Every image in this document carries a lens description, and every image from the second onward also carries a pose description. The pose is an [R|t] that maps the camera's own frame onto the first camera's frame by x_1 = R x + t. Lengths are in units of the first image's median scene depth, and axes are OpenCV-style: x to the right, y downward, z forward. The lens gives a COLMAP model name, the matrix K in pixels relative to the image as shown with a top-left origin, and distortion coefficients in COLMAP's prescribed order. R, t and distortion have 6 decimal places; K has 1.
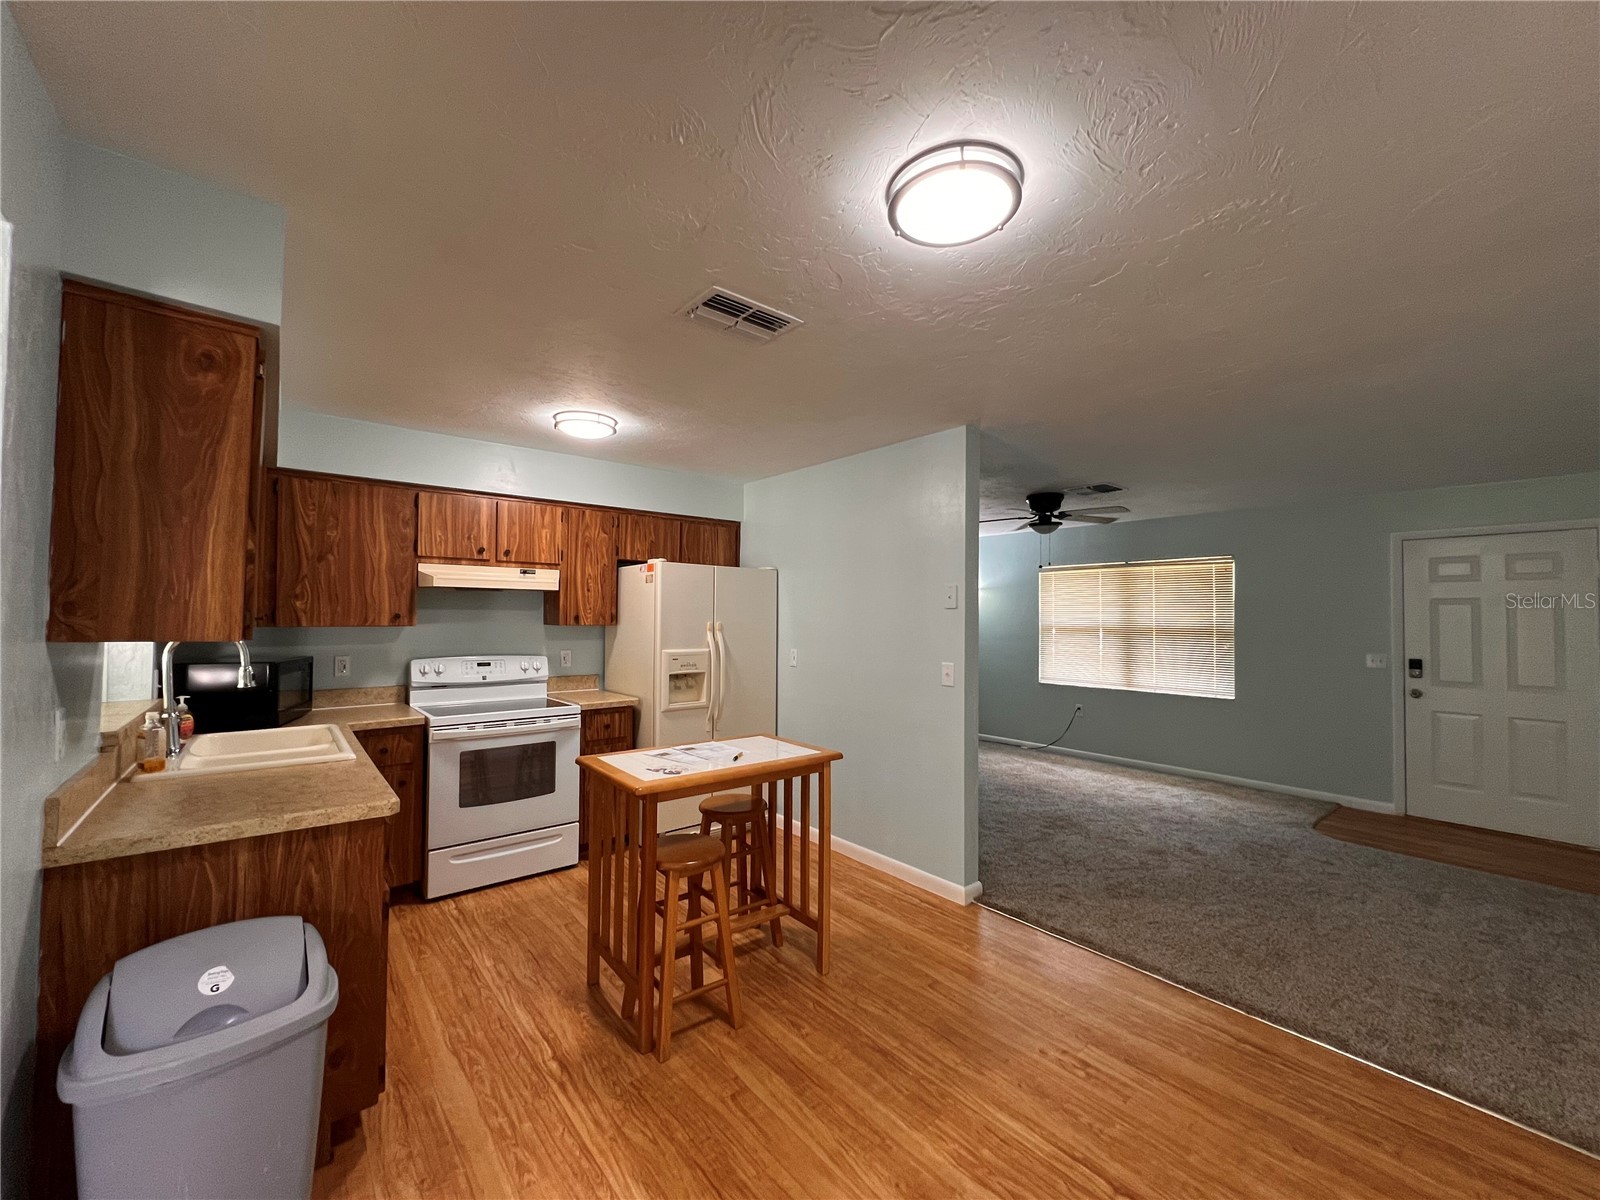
lens RADIAL K [[643.8, 0, 799.5], [0, 643.8, 602.2], [0, 0, 1]] dist [-0.001853, 0.000721]
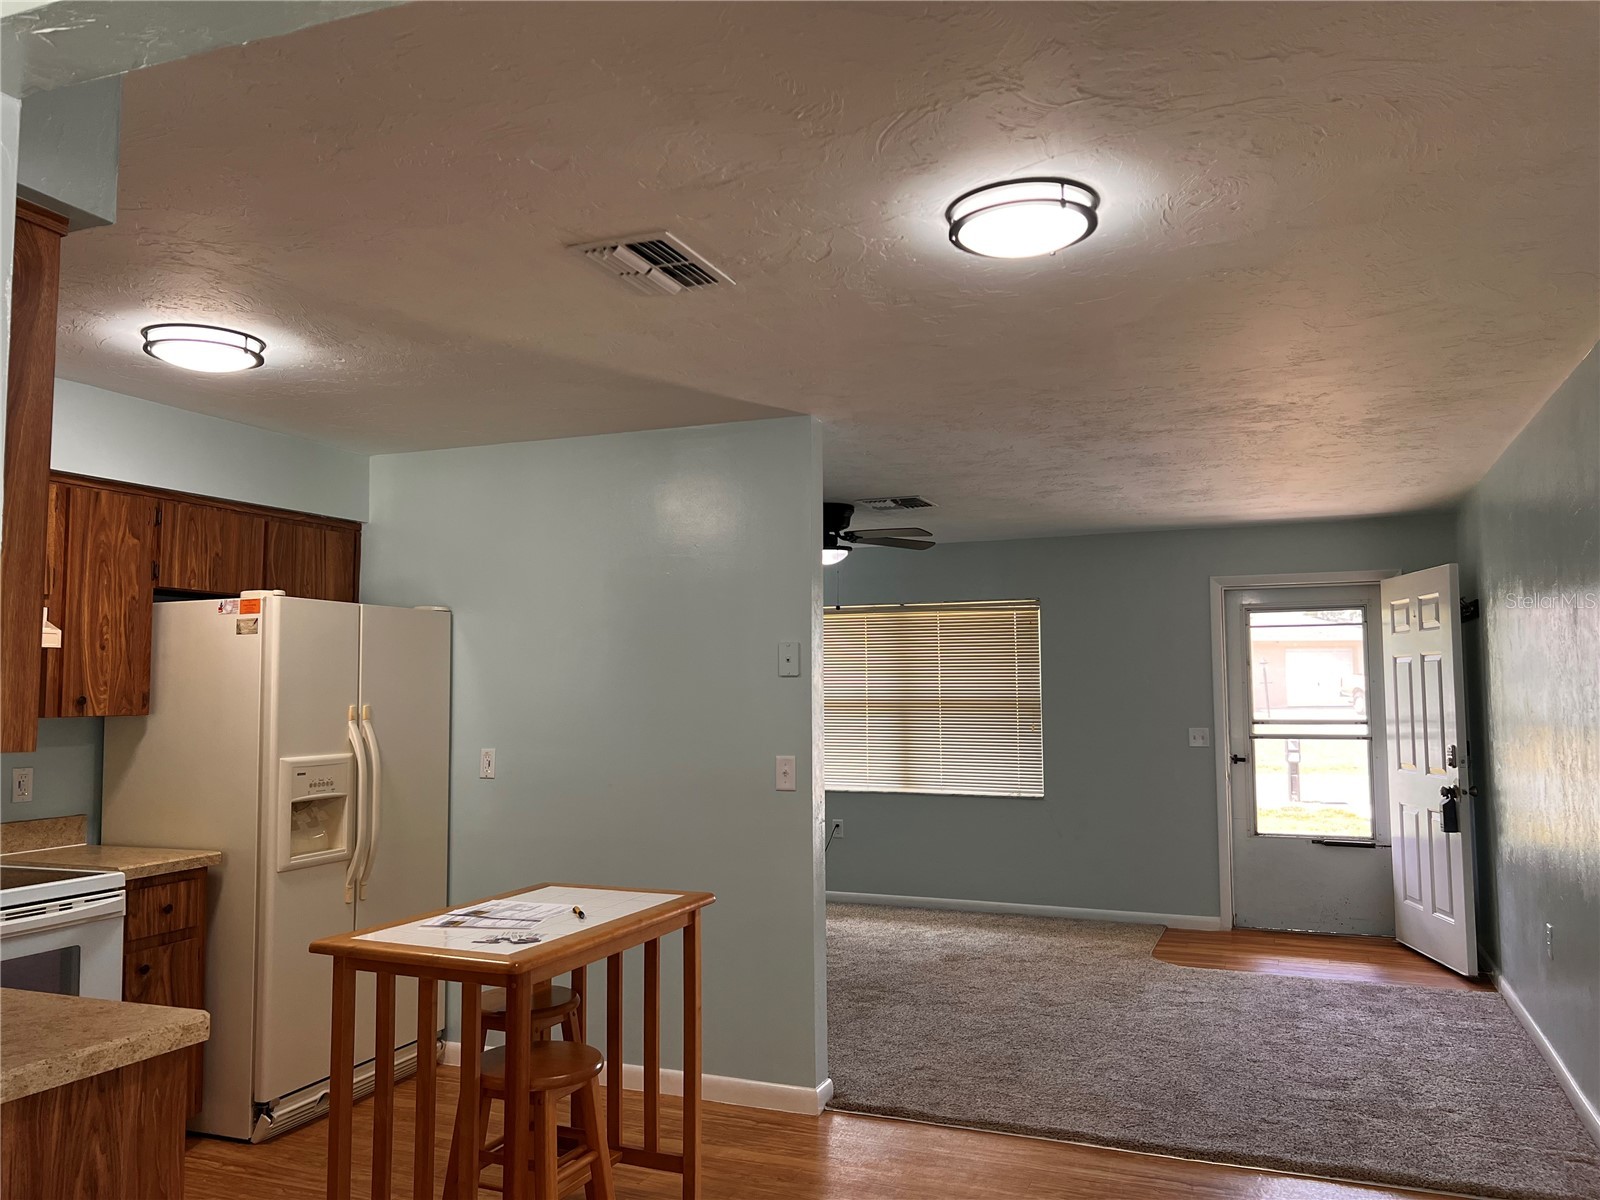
lens RADIAL K [[1205.9, 0, 793.8], [0, 1205.9, 600.9], [0, 0, 1]] dist [0.040735, -0.043414]
pose [[0.883664, 0.020057, 0.467691, -0.329561], [0.002834, 0.998834, -0.048190, -0.008206], [-0.468112, 0.043909, 0.882577, -0.124529]]
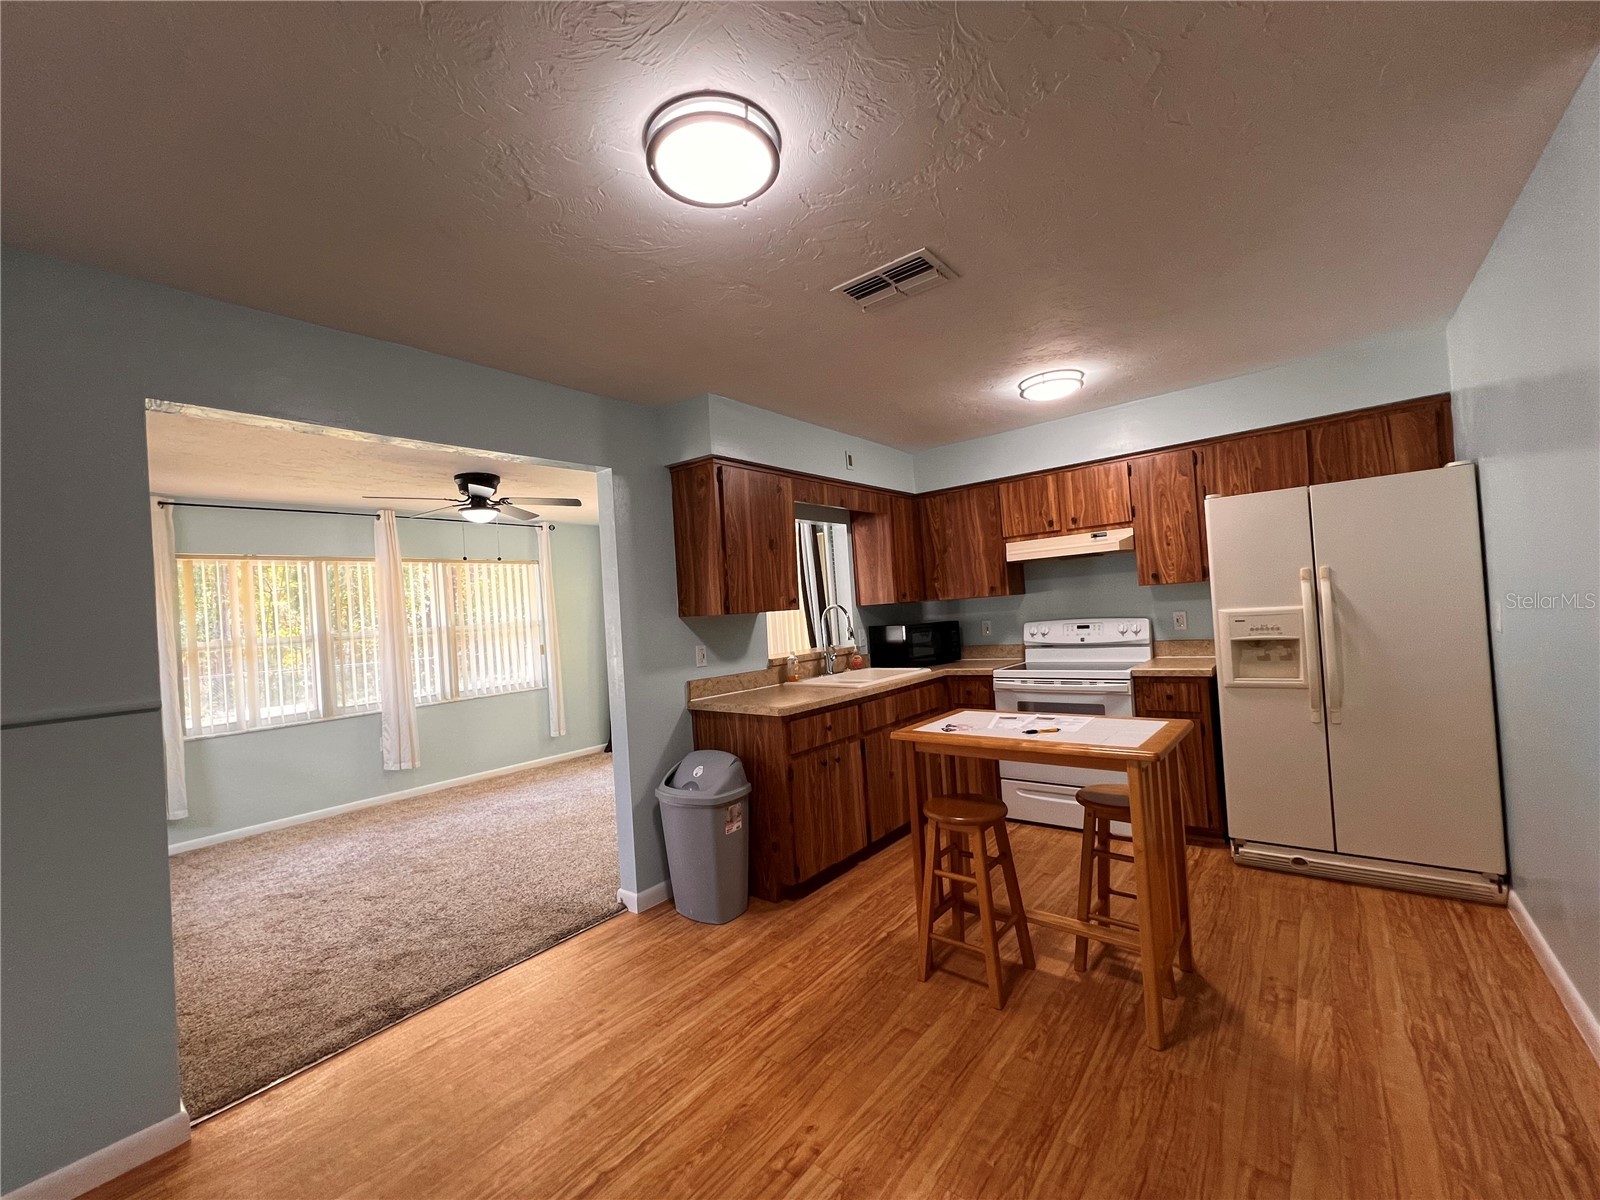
lens RADIAL K [[643.8, 0, 800.3], [0, 643.8, 602.2], [0, 0, 1]] dist [-0.001853, 0.000721]
pose [[0.199540, -0.035243, -0.979256, 0.489098], [0.091925, 0.995619, -0.017101, 0.033096], [0.975568, -0.086606, 0.201906, 0.354201]]
